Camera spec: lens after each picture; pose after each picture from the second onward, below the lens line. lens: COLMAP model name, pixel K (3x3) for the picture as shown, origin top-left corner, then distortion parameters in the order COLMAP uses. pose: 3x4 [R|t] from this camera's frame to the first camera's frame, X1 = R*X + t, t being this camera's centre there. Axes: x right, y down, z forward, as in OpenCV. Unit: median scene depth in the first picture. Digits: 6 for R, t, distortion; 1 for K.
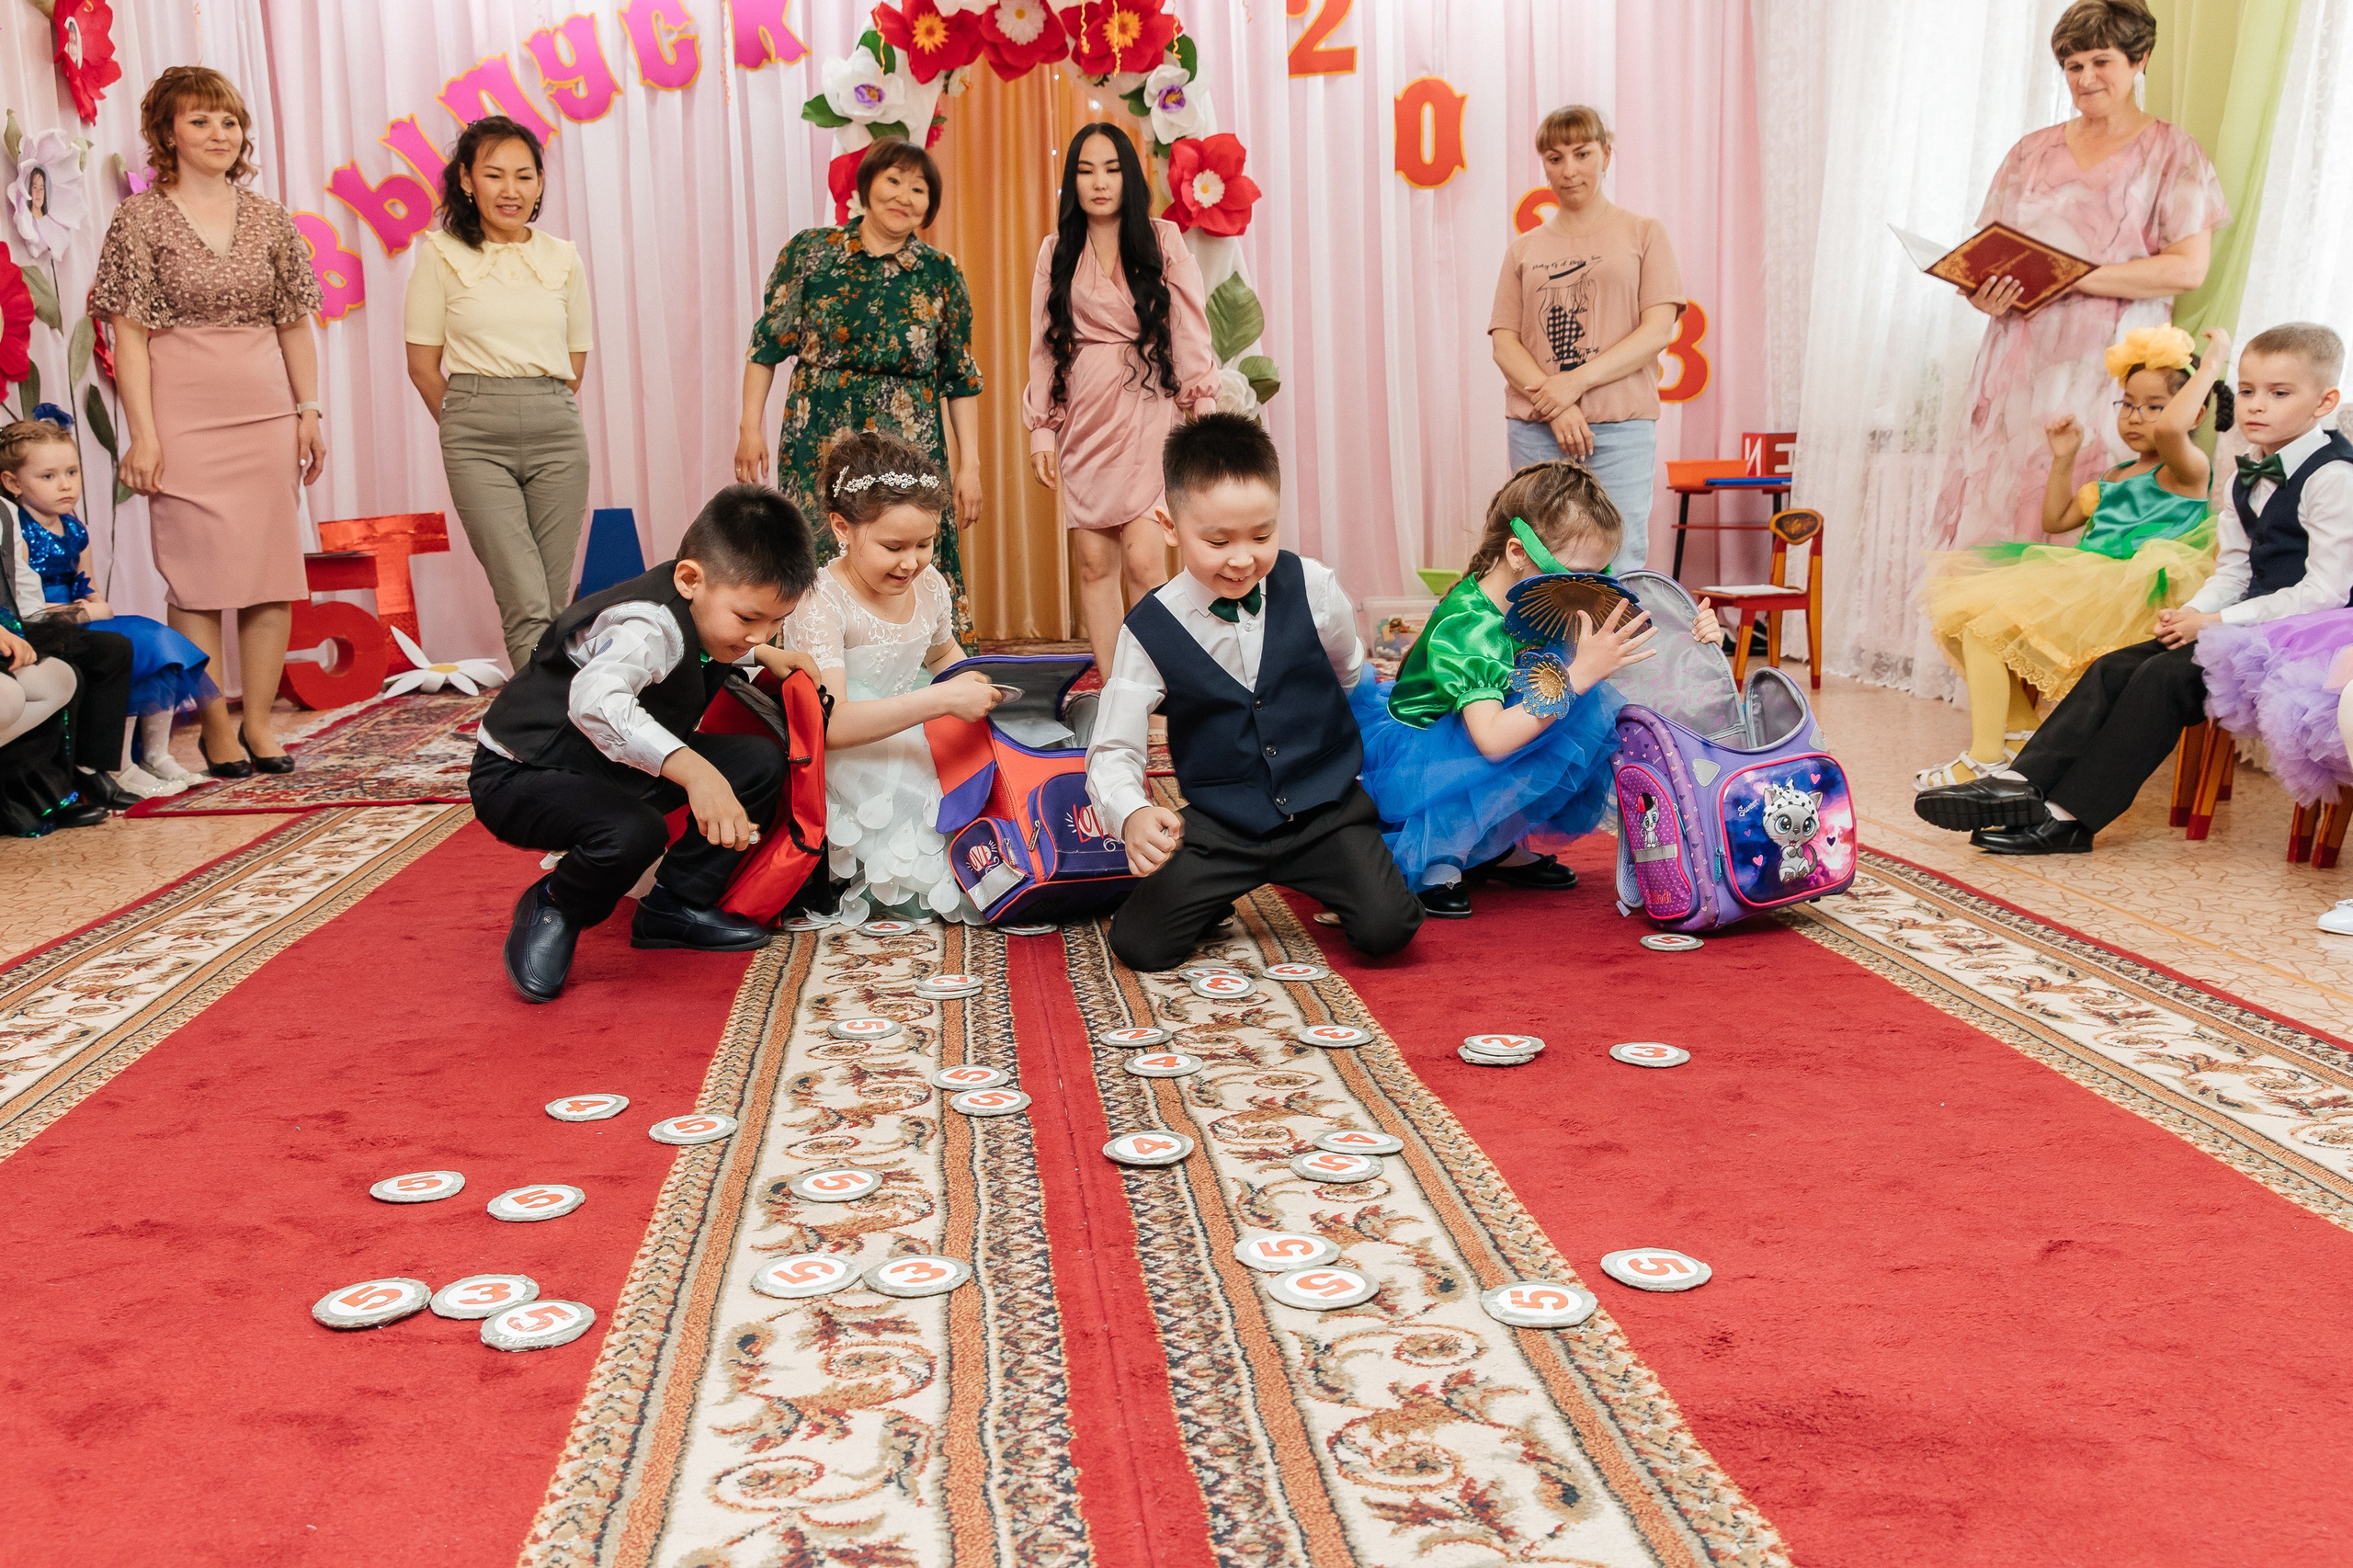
lens RADIAL K [[2064.3, 0, 1180.6], [0, 2064.3, 785.8], [0, 0, 1]] dist [0.004244, -0.015139]
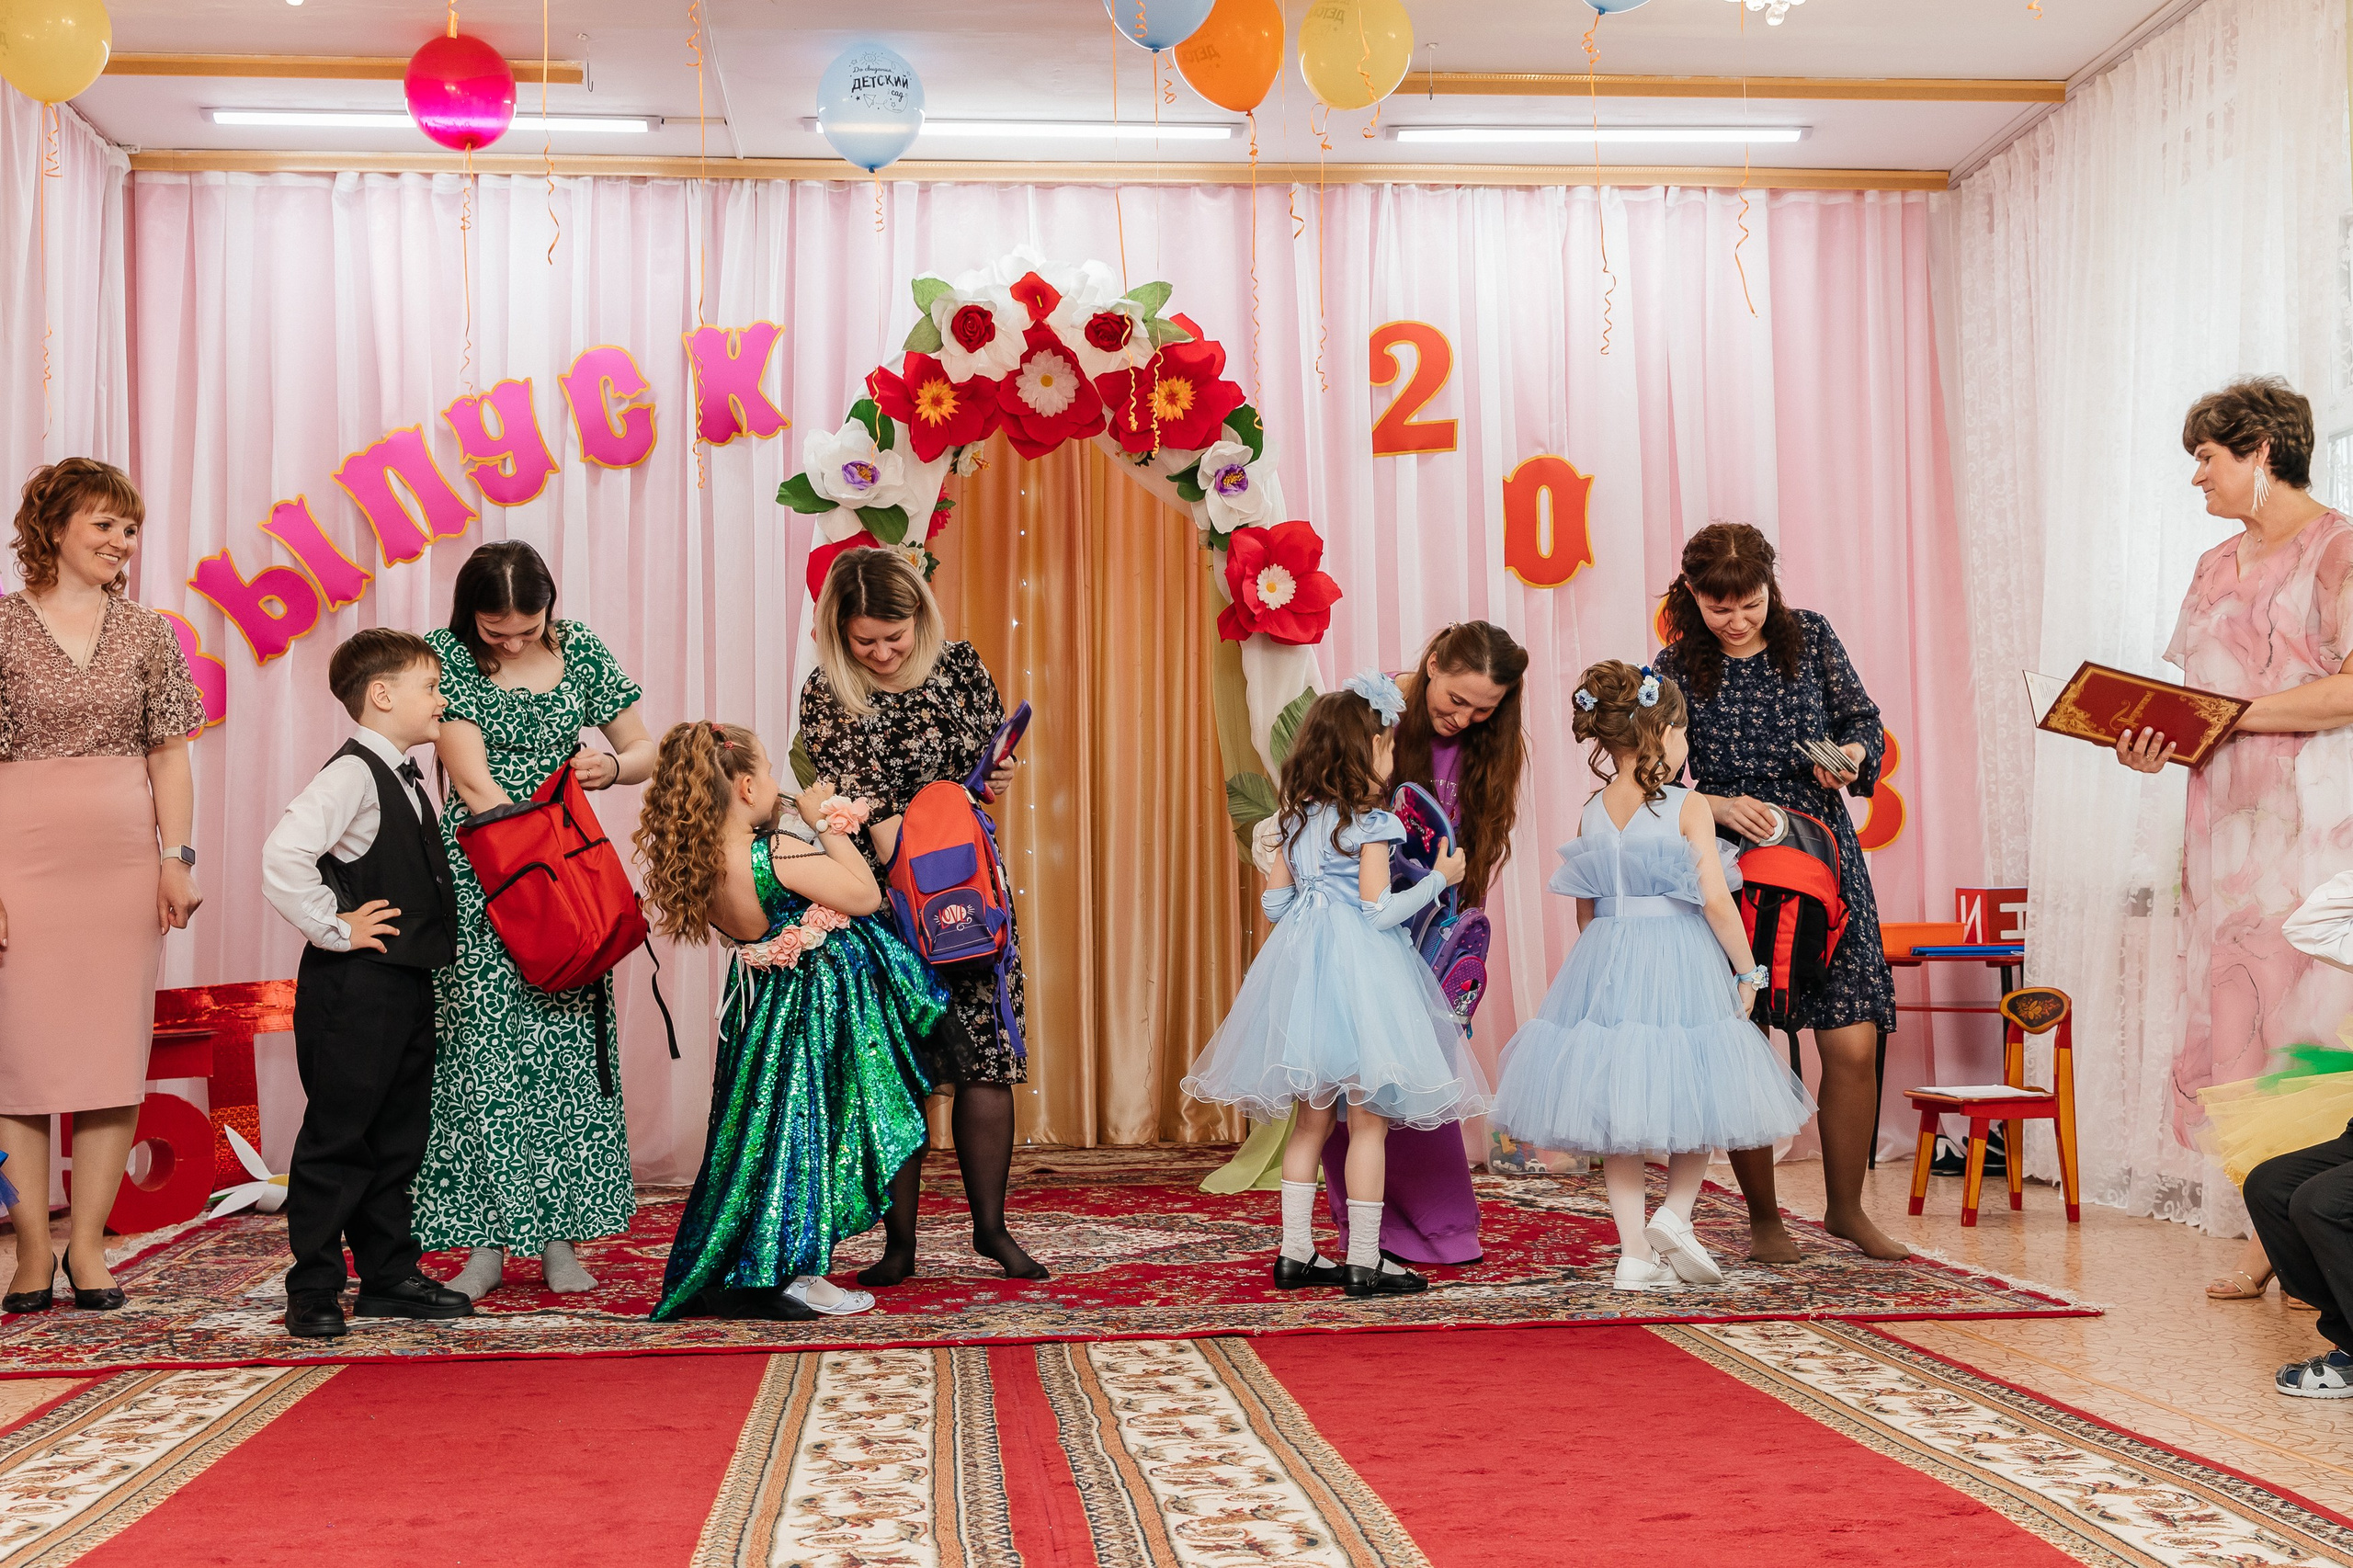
lens RADIAL K [[2631.0, 0, 1176.7], [0, 2631.0, 787.4], [0, 0, 1]] dist [0.000191, 0.042712]
pose [[0.999819, 0.004927, -0.018383, -0.006070], [-0.008532, 0.979450, -0.201509, -0.005095], [0.017012, 0.201629, 0.979314, 0.008756]]
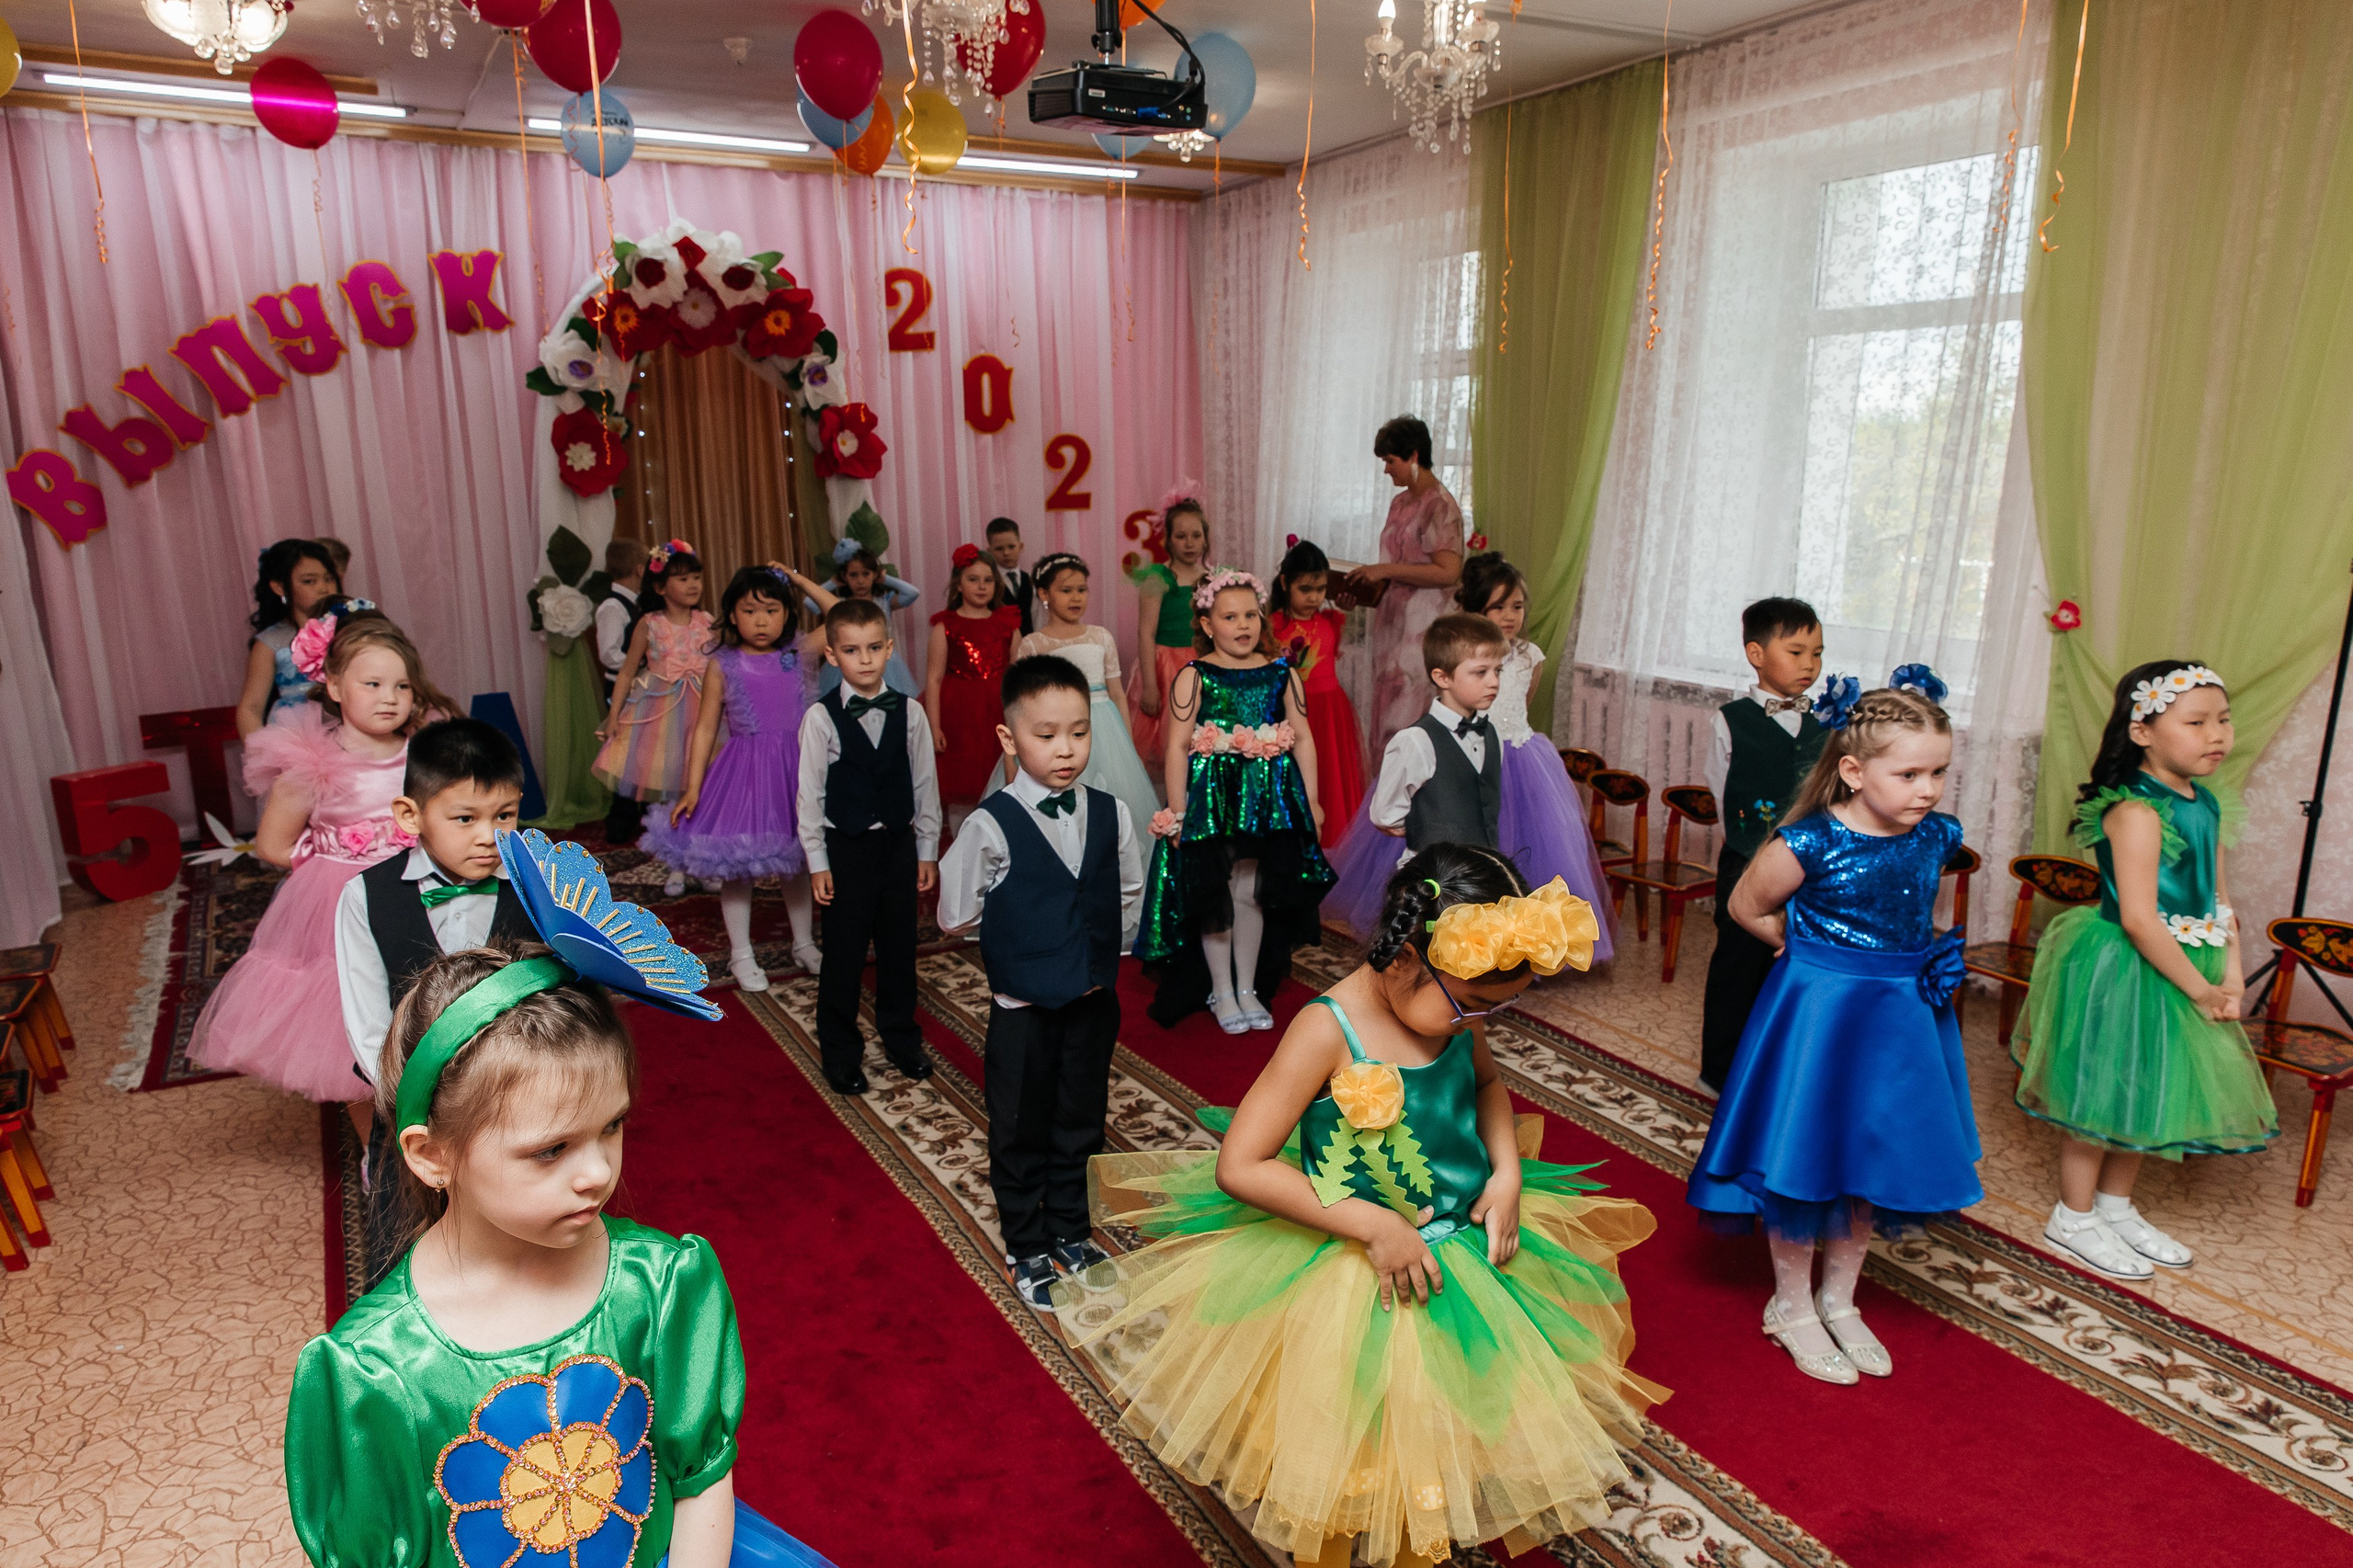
lens RADIAL K [[1546.6, 0, 1173.2], [0, 1546.6, 788.8], [0, 0, 1]] dist [0.003691, 0.004704]
pose [[0.923394, -0.068576, 0.377678, -0.190293], [0.046475, 0.996647, 0.067337, -0.124137], [-0.381030, -0.044626, 0.923485, -0.026492]]
